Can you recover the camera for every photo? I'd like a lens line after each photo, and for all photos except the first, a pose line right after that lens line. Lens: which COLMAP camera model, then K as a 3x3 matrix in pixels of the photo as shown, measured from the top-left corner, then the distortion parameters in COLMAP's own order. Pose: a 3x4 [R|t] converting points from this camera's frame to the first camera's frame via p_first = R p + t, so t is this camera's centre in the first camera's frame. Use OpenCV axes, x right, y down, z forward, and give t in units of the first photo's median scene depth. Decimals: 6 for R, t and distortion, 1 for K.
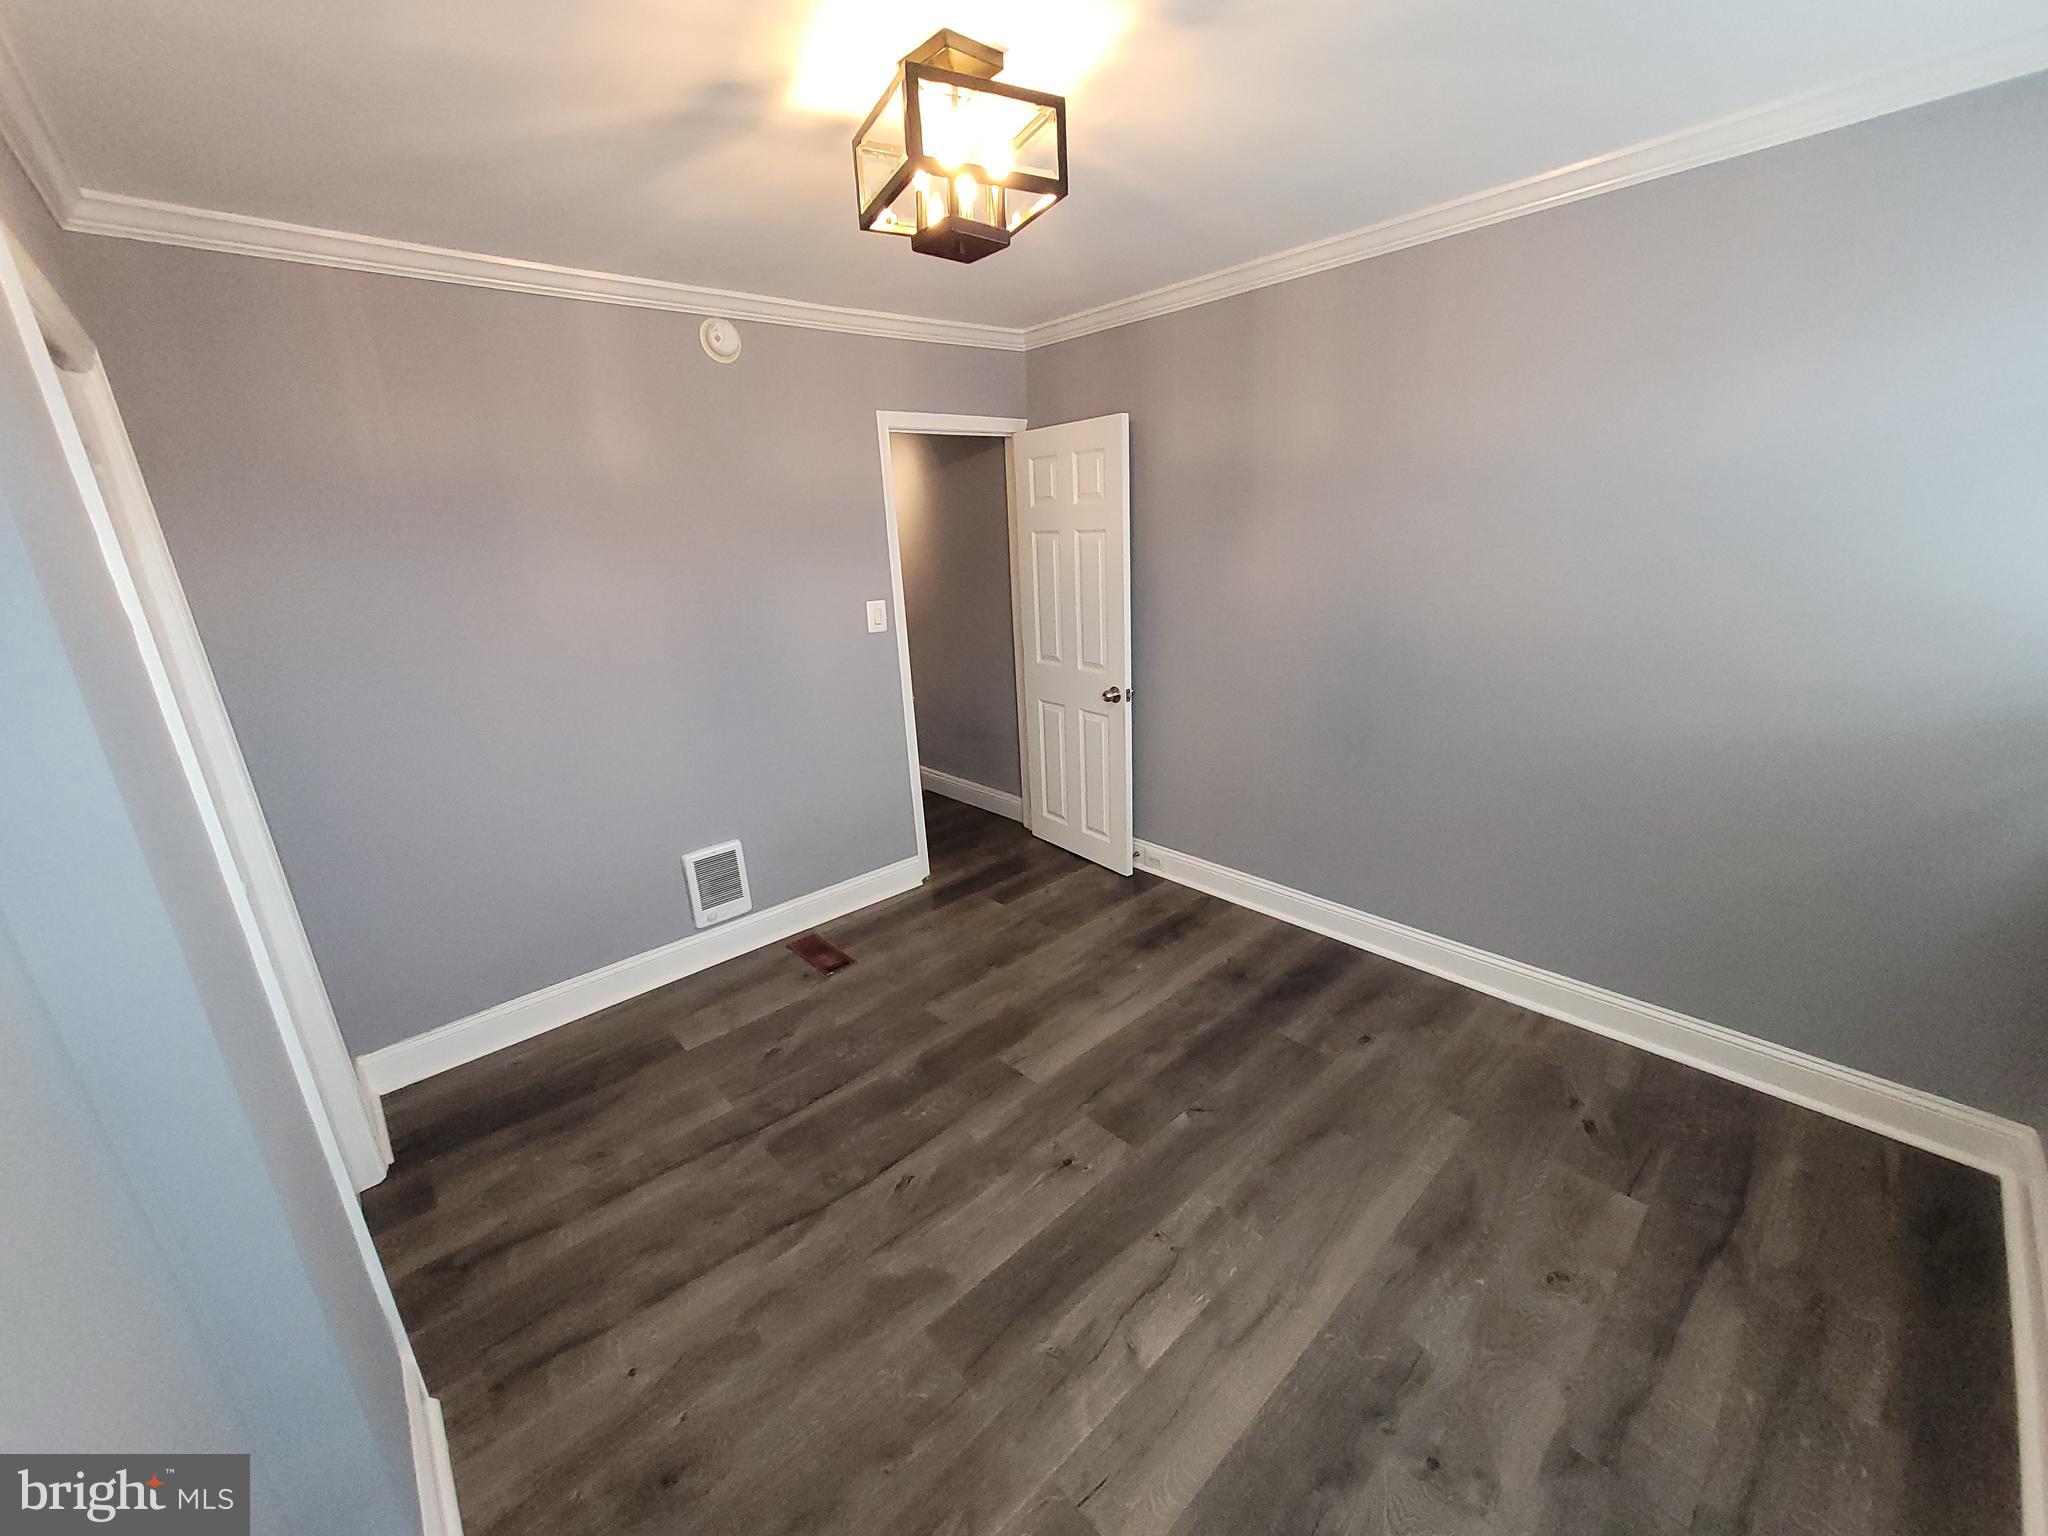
lens RADIAL K [[800.0, 0, 1023.5], [0, 800.0, 770.6], [0, 0, 1]] dist [-0.002507, -0.000031]
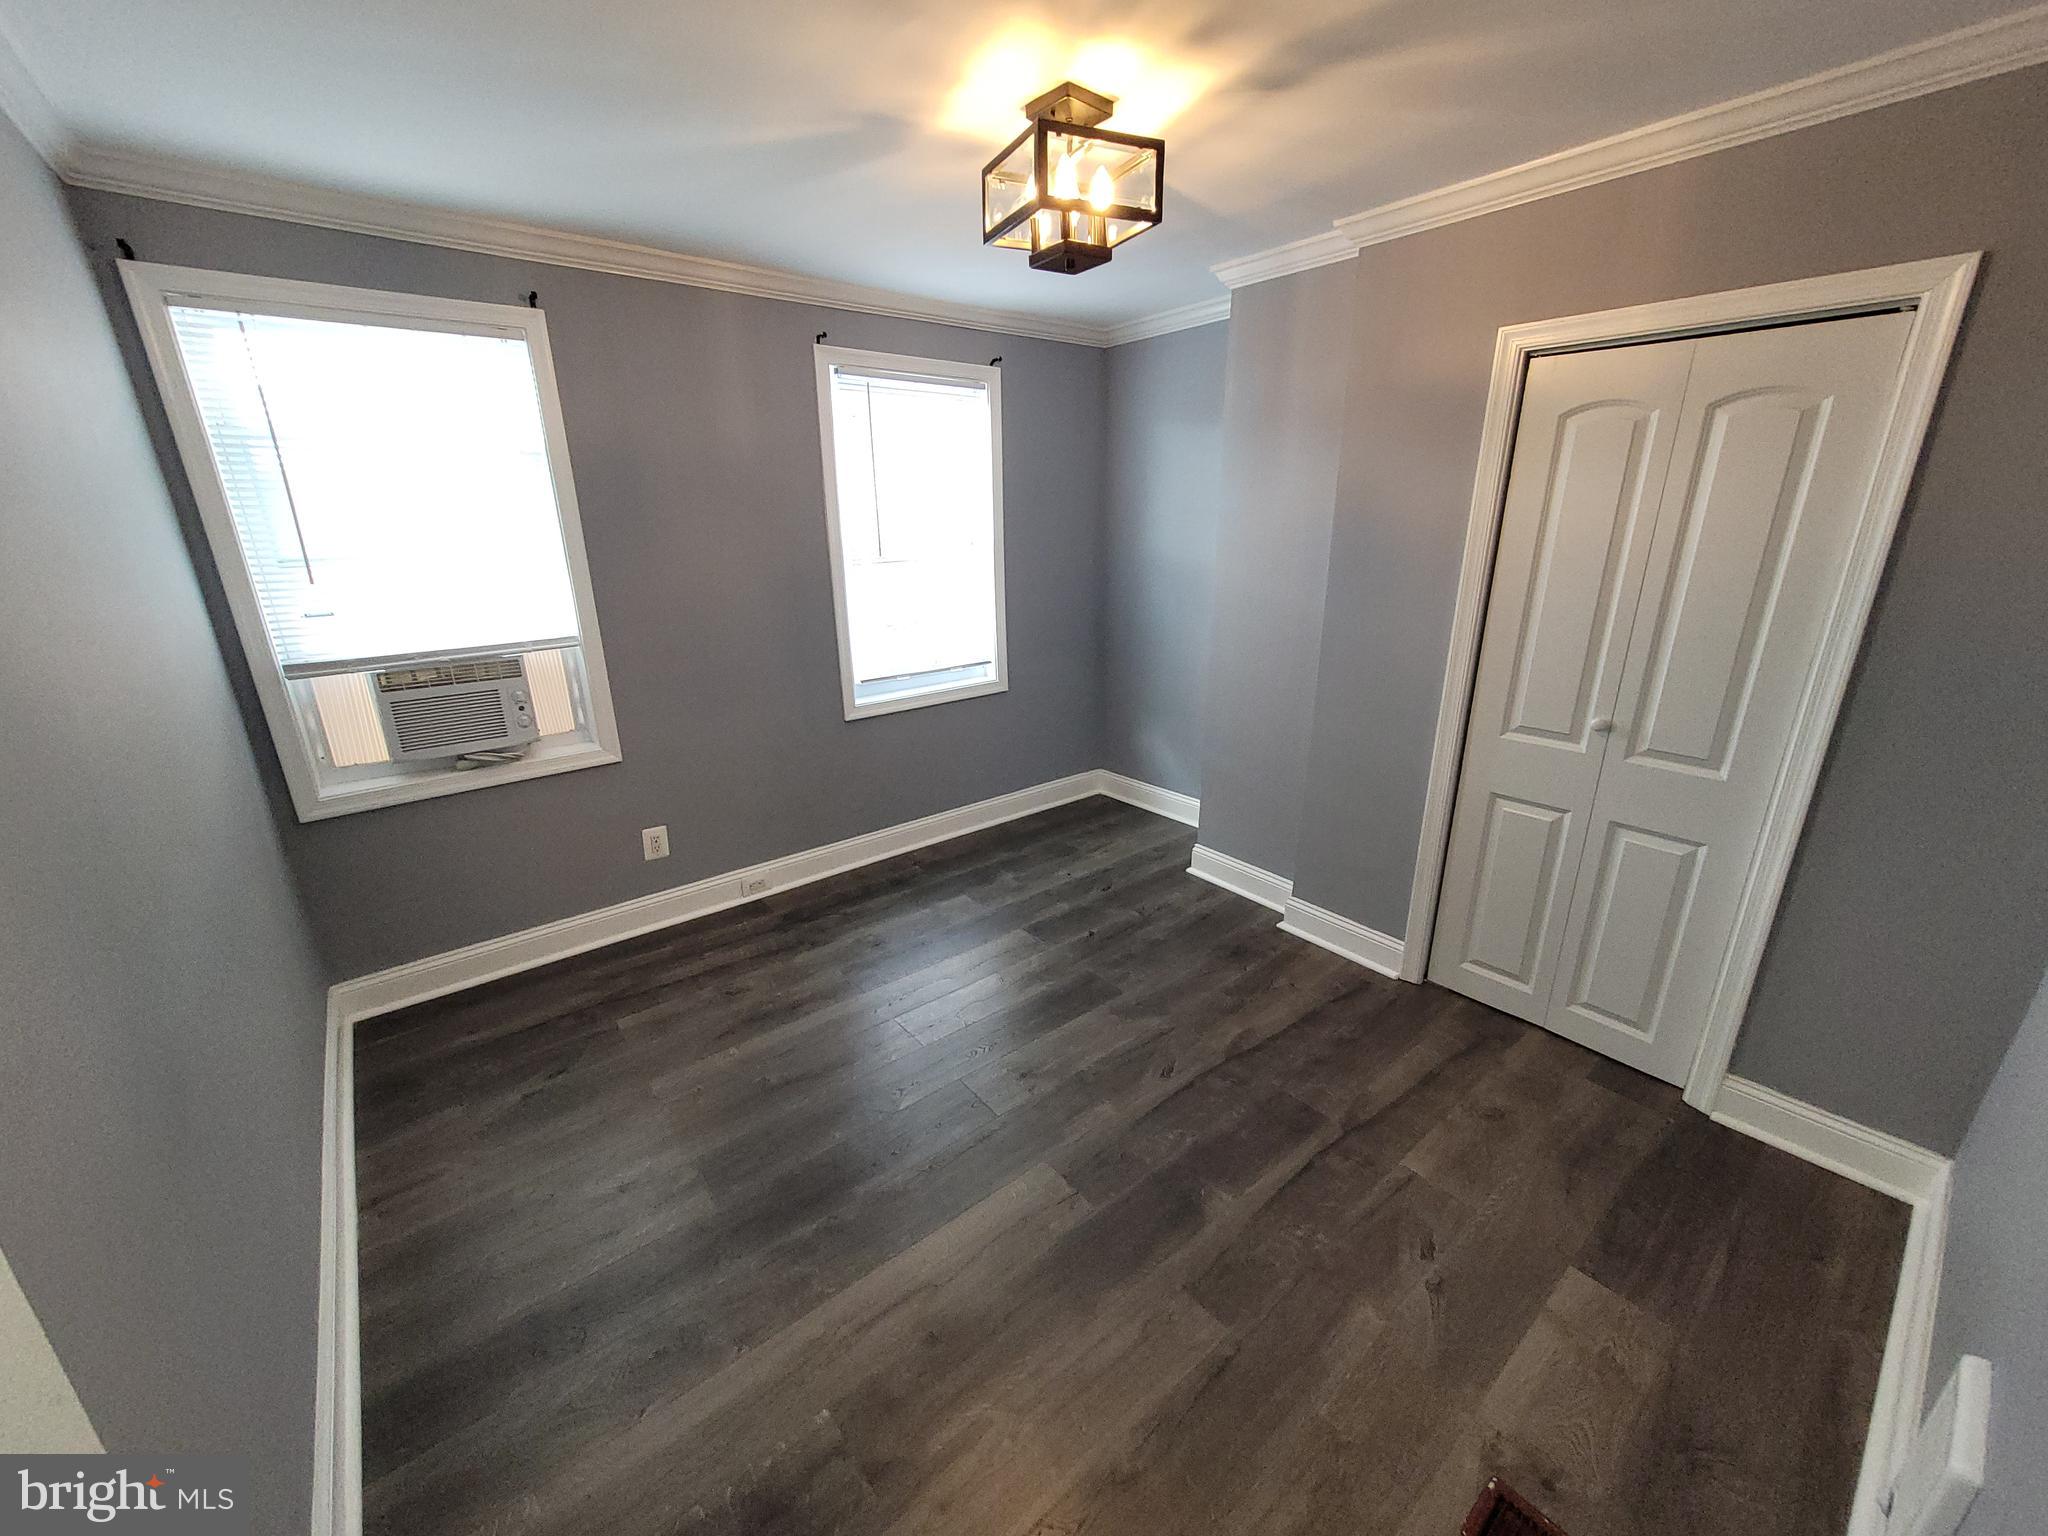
lens RADIAL K [[800.0, 0, 1023.5], [0, 800.0, 770.6], [0, 0, 1]] dist [-0.002507, -0.000031]
pose [[-0.996741, 0.045526, 0.066589, -0.040038], [0.075689, 0.813280, 0.576929, -0.504871], [-0.027891, 0.580089, -0.814075, 1.660712]]
